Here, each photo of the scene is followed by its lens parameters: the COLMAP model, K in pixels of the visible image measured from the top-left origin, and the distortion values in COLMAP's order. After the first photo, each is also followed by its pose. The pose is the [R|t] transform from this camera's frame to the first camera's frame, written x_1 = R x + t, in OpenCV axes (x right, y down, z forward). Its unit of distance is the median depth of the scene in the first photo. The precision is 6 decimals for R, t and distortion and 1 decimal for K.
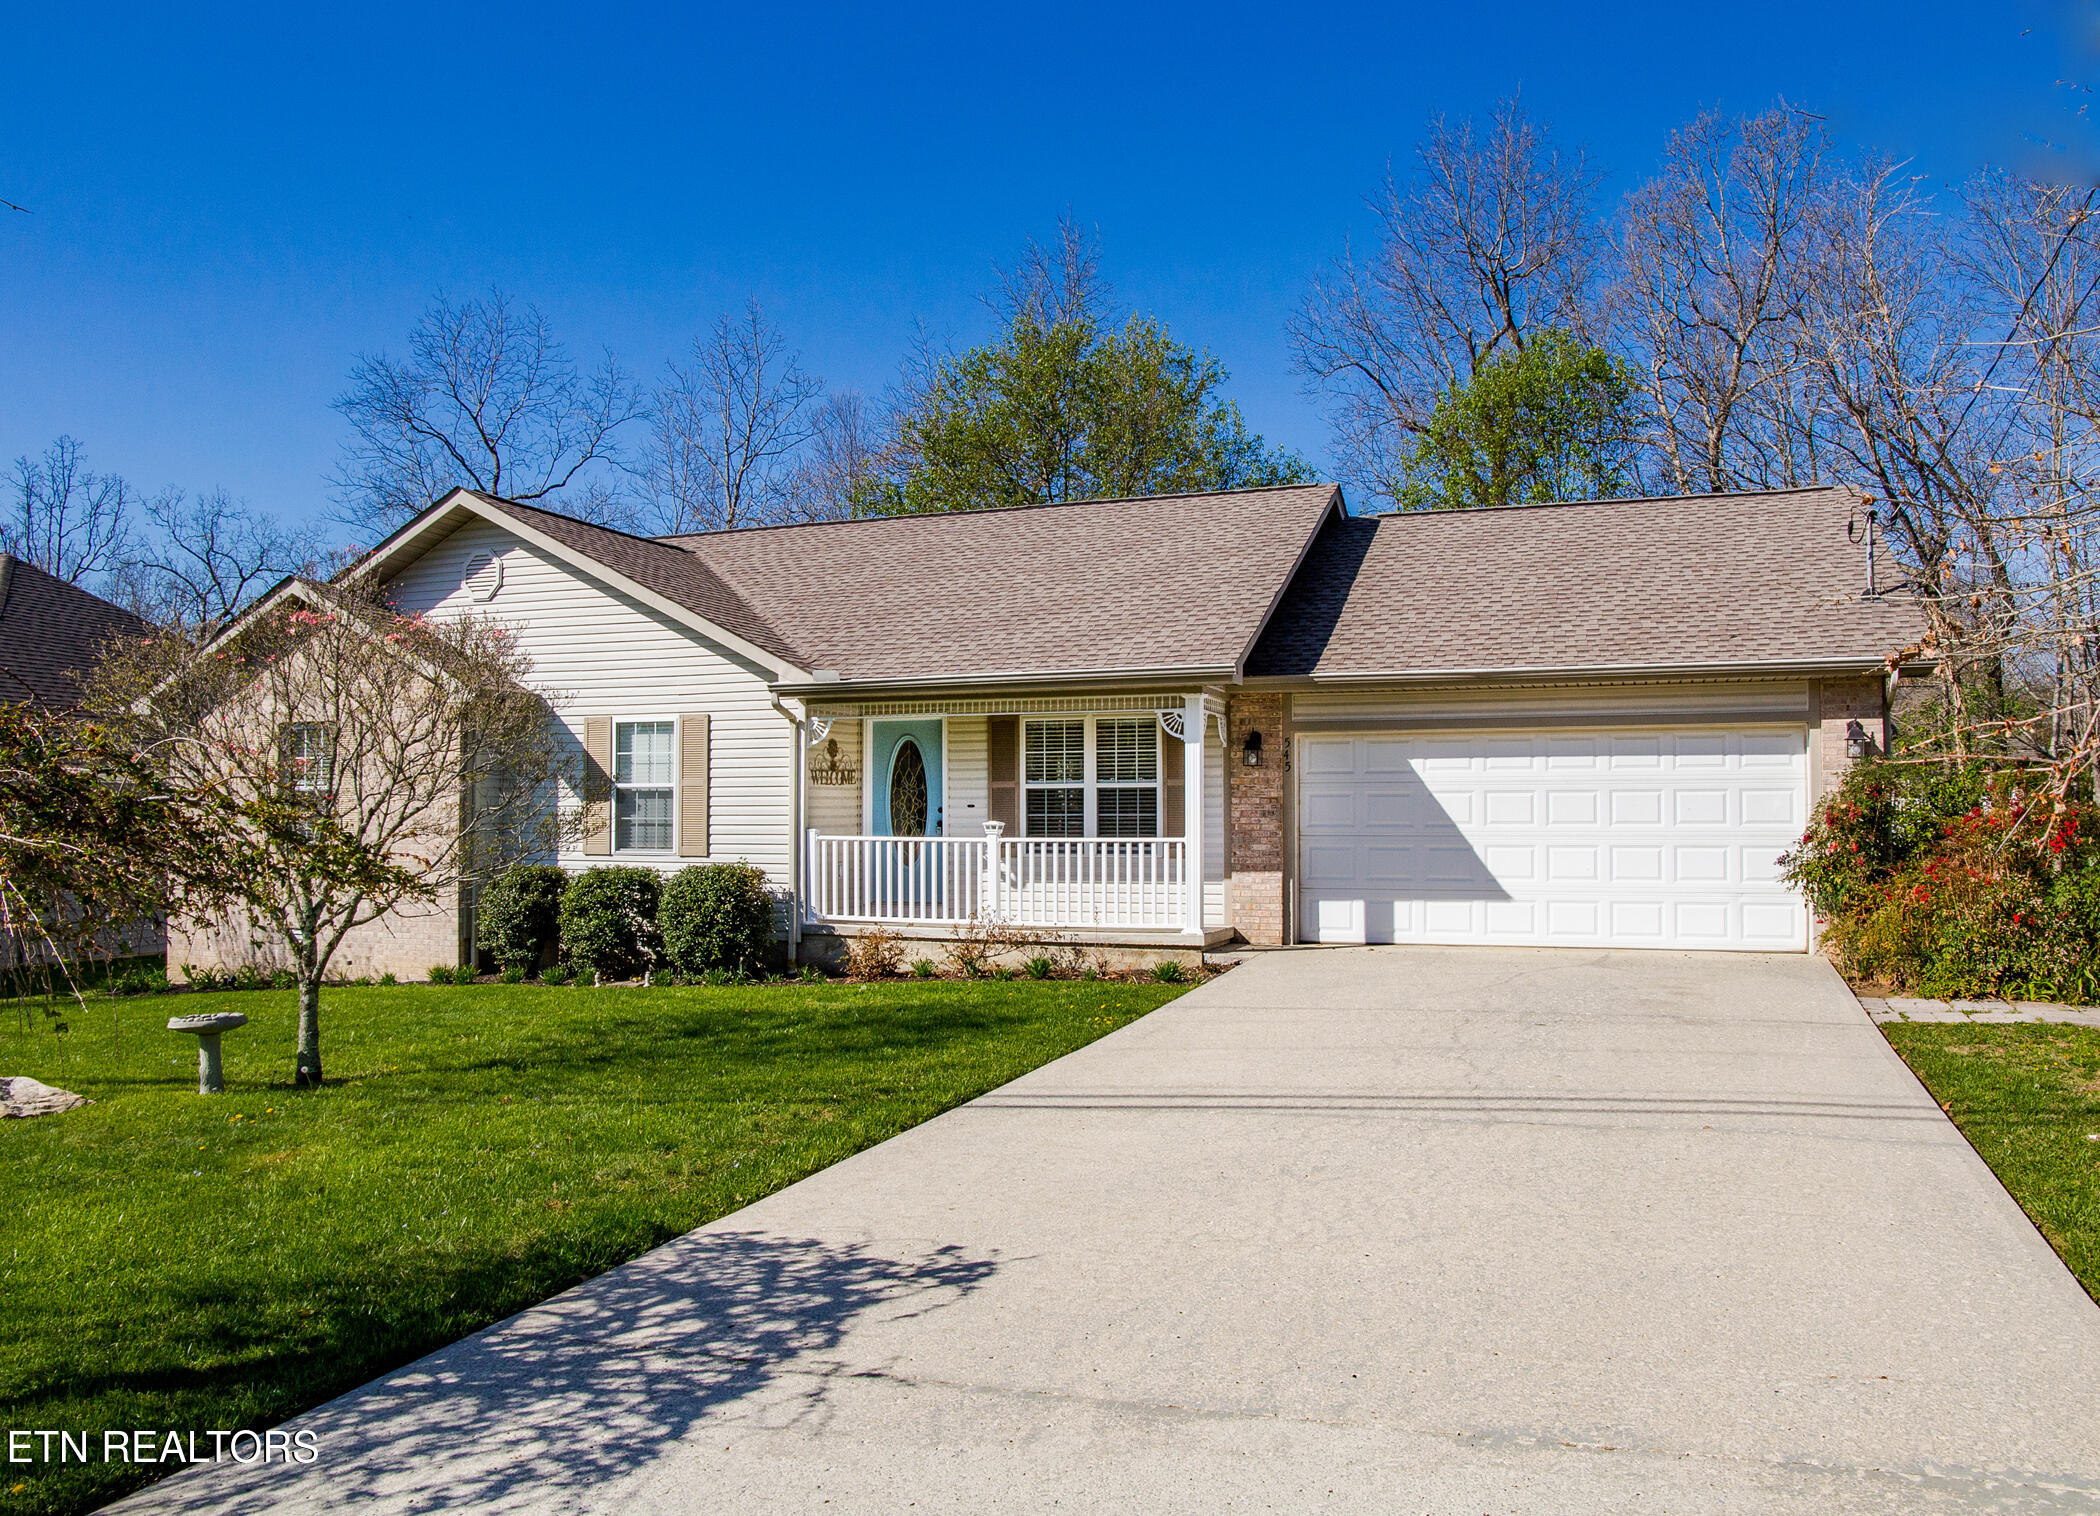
lens RADIAL K [[1645.6, 0, 1033.9], [0, 1645.6, 772.7], [0, 0, 1]] dist [-0.136627, 0.109157]
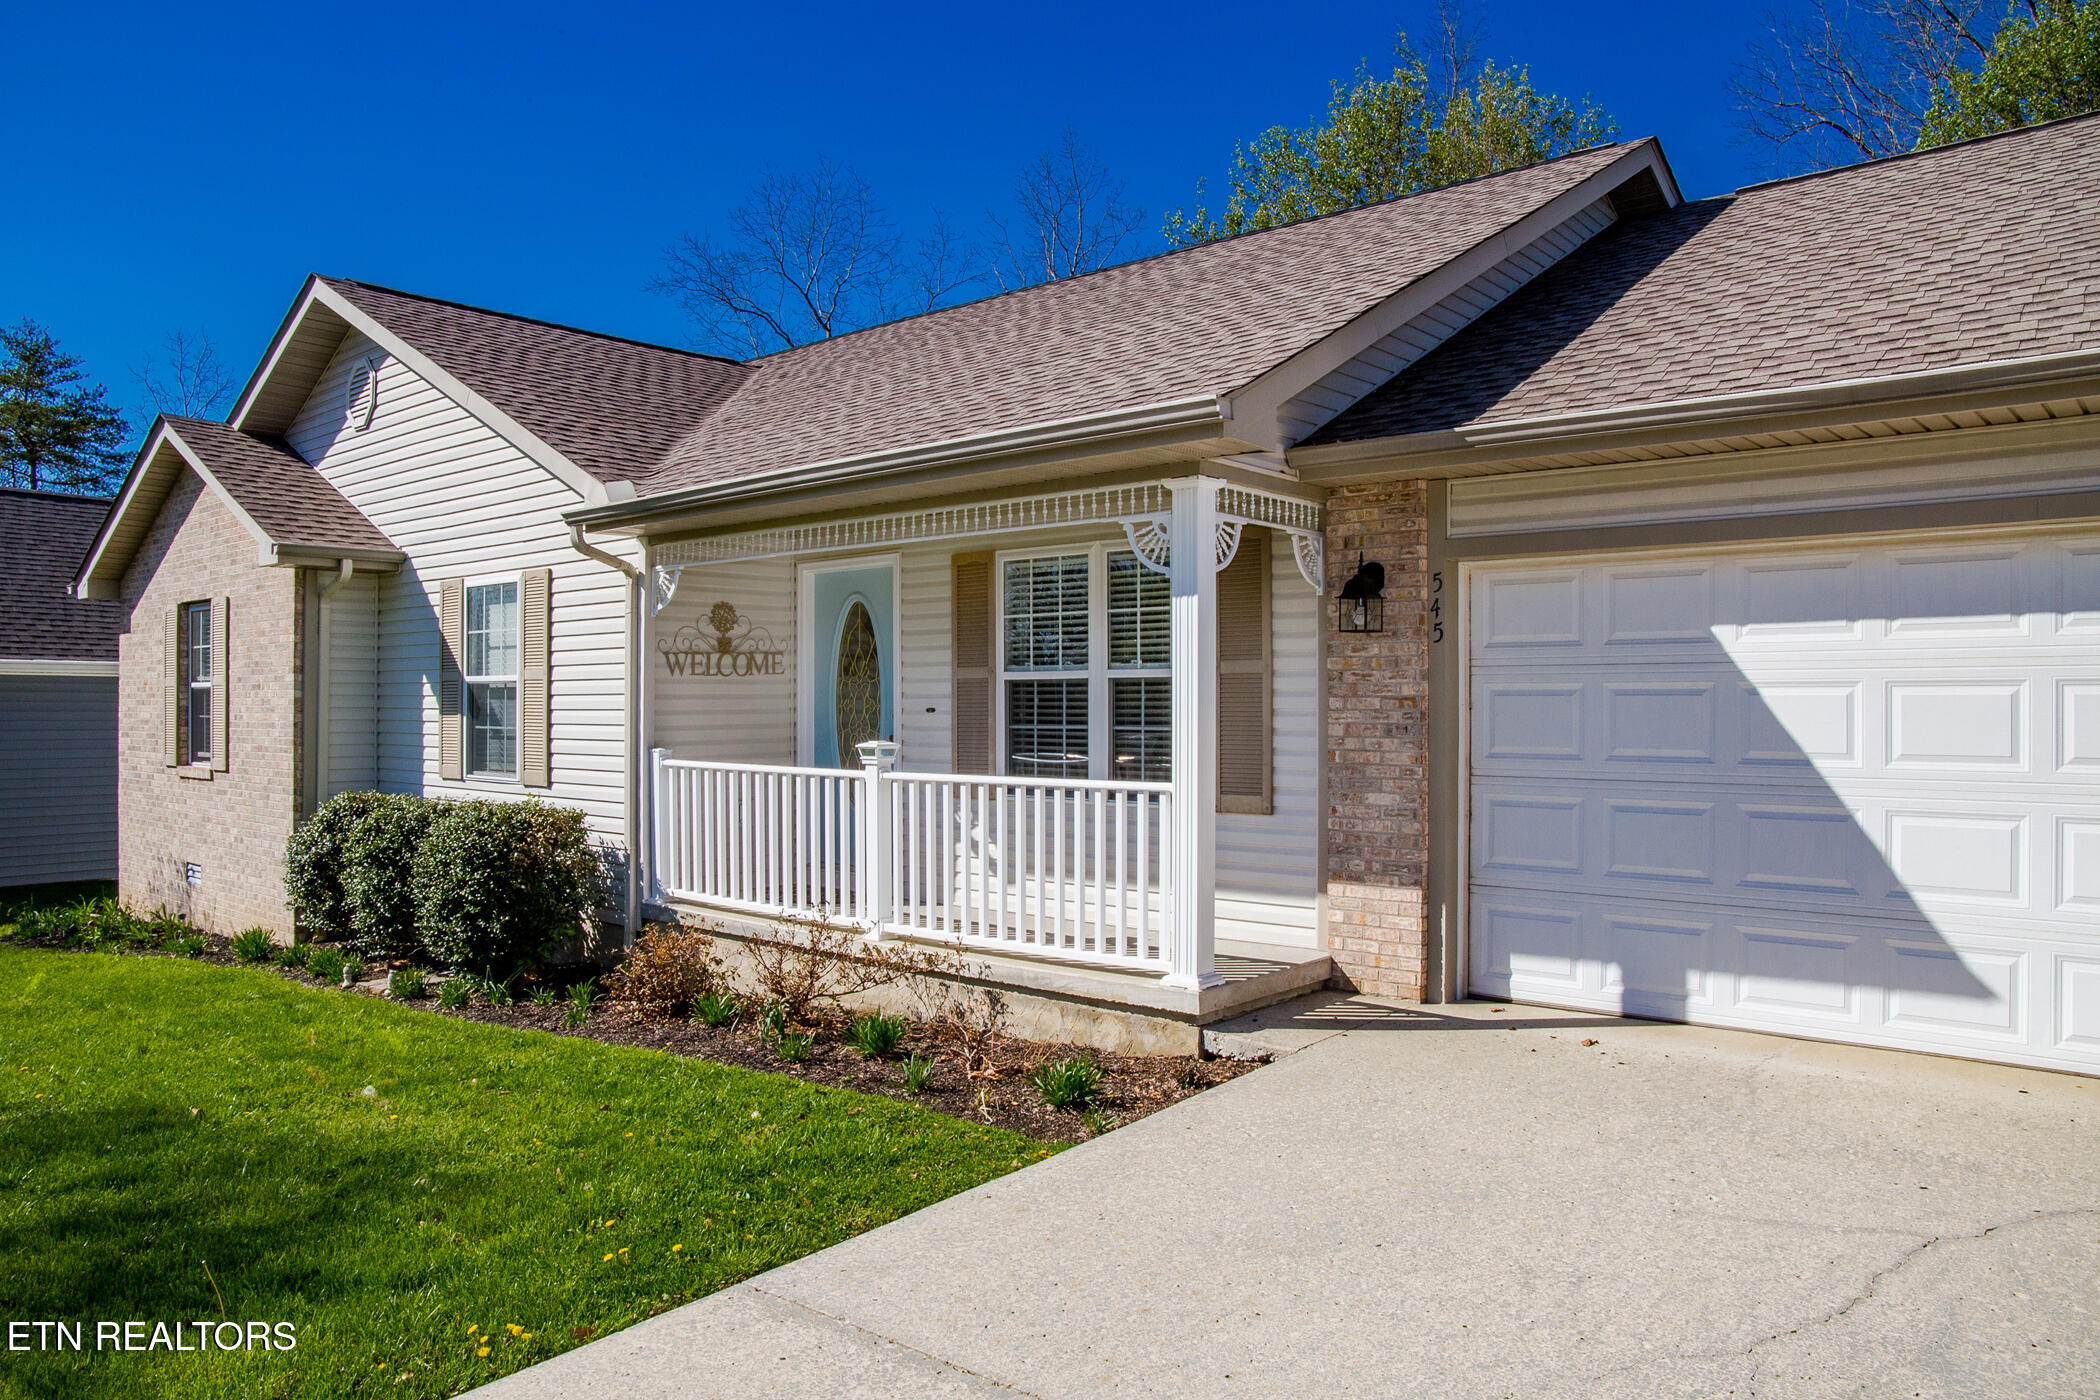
lens RADIAL K [[1465.4, 0, 1014.7], [0, 1465.4, 706.3], [0, 0, 1]] dist [-0.132025, 0.103799]
pose [[0.932799, 0.001306, -0.360394, 0.187005], [0.009367, 0.999568, 0.027868, 0.004837], [0.360275, -0.029371, 0.932384, 0.545994]]
